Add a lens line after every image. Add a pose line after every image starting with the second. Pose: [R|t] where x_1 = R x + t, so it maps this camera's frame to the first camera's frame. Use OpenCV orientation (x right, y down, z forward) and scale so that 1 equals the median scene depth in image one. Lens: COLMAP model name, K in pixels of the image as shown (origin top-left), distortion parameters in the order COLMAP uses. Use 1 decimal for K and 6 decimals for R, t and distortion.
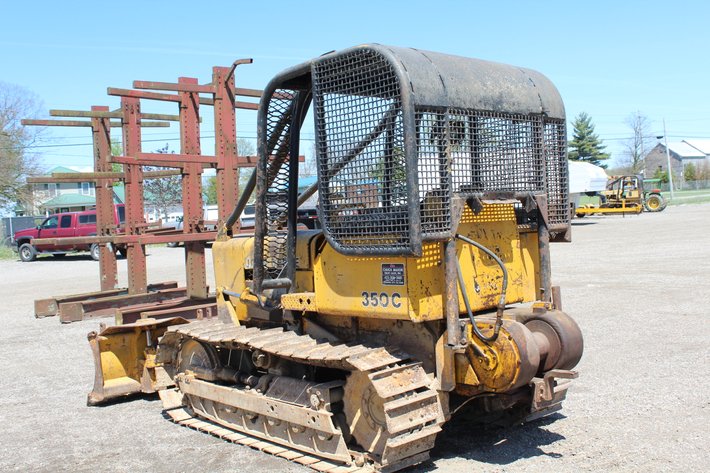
lens RADIAL K [[770.0, 0, 355.0], [0, 770.0, 236.5], [0, 0, 1]] dist [-0.089019, 0.003469]
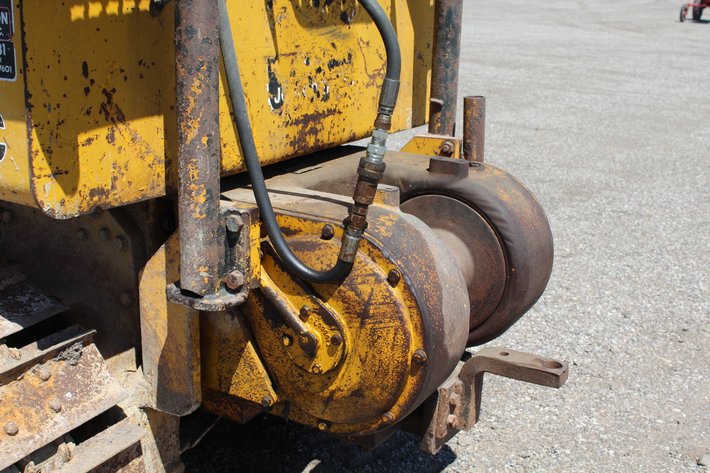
lens RADIAL K [[813.7, 0, 355.0], [0, 813.7, 236.5], [0, 0, 1]] dist [-0.072221, 0.006598]
pose [[0.944923, -0.010322, 0.327129, 0.077418], [-0.080693, 0.961301, 0.263417, 0.031742], [-0.317188, -0.275306, 0.907523, 0.655676]]
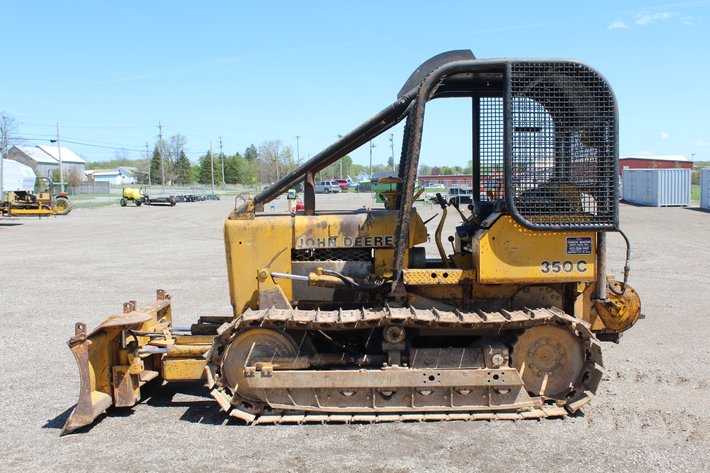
lens RADIAL K [[770.0, 0, 355.0], [0, 770.0, 236.5], [0, 0, 1]] dist [-0.089019, 0.003469]
pose [[0.661710, 0.013710, 0.749635, -1.057517], [-0.007909, 0.999905, -0.011306, 0.048008], [-0.749718, 0.001552, 0.661755, 0.420291]]
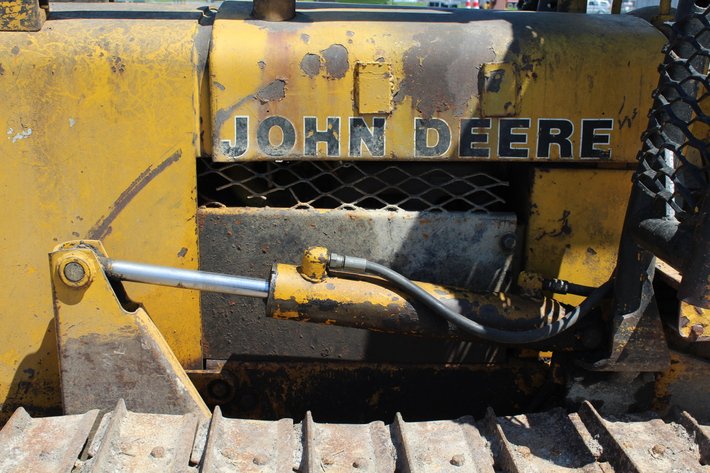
lens RADIAL K [[813.7, 0, 355.0], [0, 813.7, 236.5], [0, 0, 1]] dist [-0.072221, 0.006598]
pose [[0.619156, -0.136090, 0.773386, -0.402978], [-0.042076, 0.977704, 0.205729, 0.016481], [-0.784140, -0.159919, 0.599625, 1.078400]]
